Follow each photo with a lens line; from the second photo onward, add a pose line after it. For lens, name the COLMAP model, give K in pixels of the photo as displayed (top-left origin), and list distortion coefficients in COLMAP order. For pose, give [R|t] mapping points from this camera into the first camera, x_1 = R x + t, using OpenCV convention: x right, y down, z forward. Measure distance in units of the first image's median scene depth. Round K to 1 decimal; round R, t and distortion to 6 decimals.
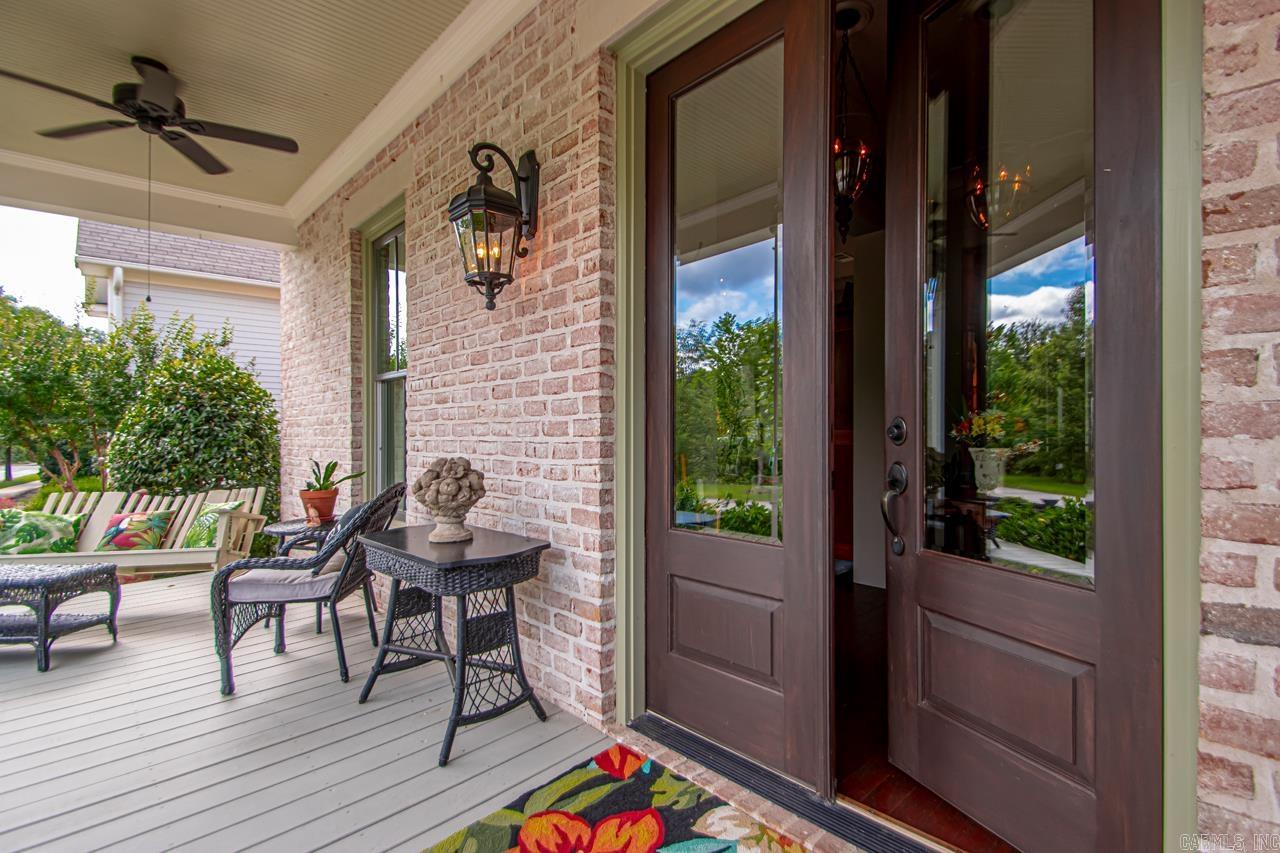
lens RADIAL K [[595.3, 0, 650.0], [0, 595.3, 425.5], [0, 0, 1]] dist [0.012625, -0.015029]
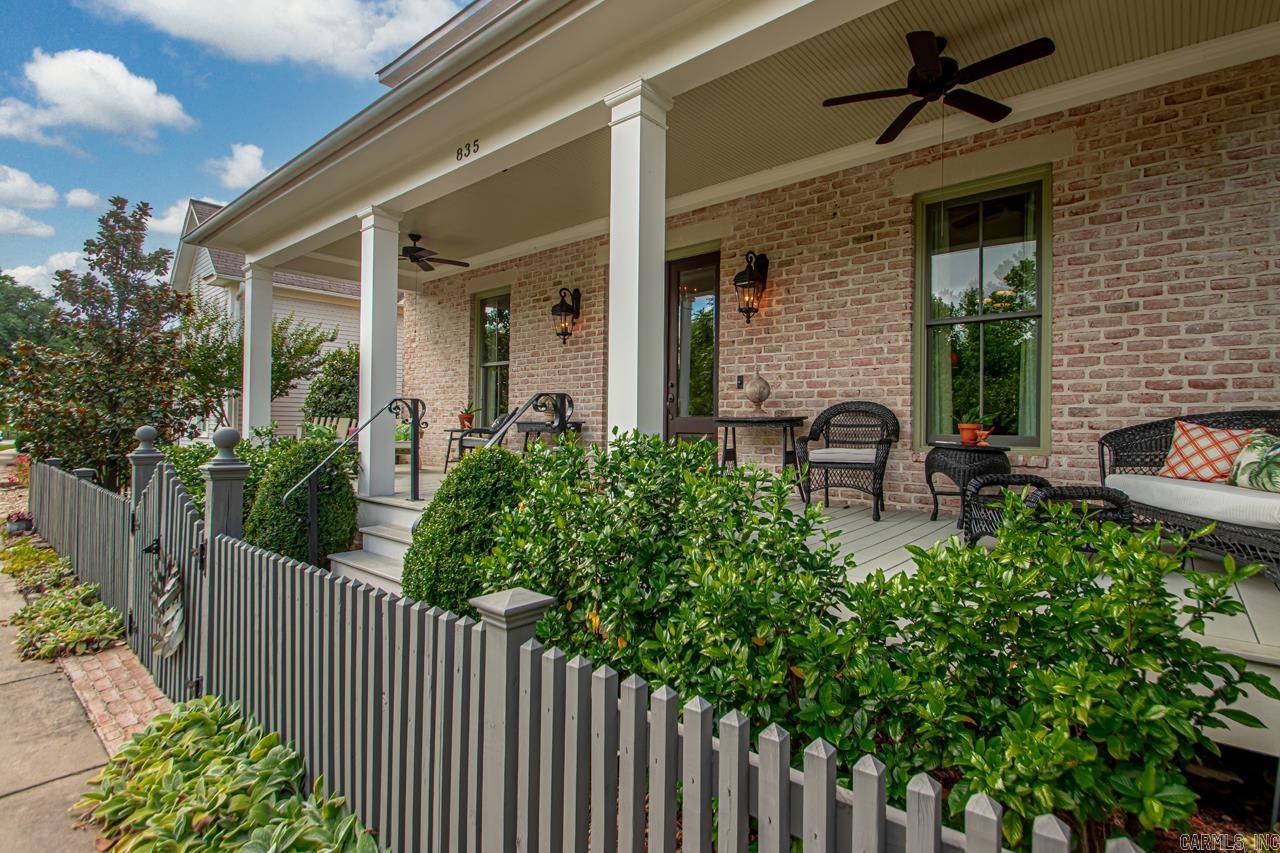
lens RADIAL K [[595.3, 0, 650.0], [0, 595.3, 425.5], [0, 0, 1]] dist [0.012625, -0.015029]
pose [[0.995609, 0.014326, 0.092507, -0.109649], [-0.016113, 0.999697, 0.018591, 0.141914], [-0.092213, -0.020000, 0.995538, -1.929645]]
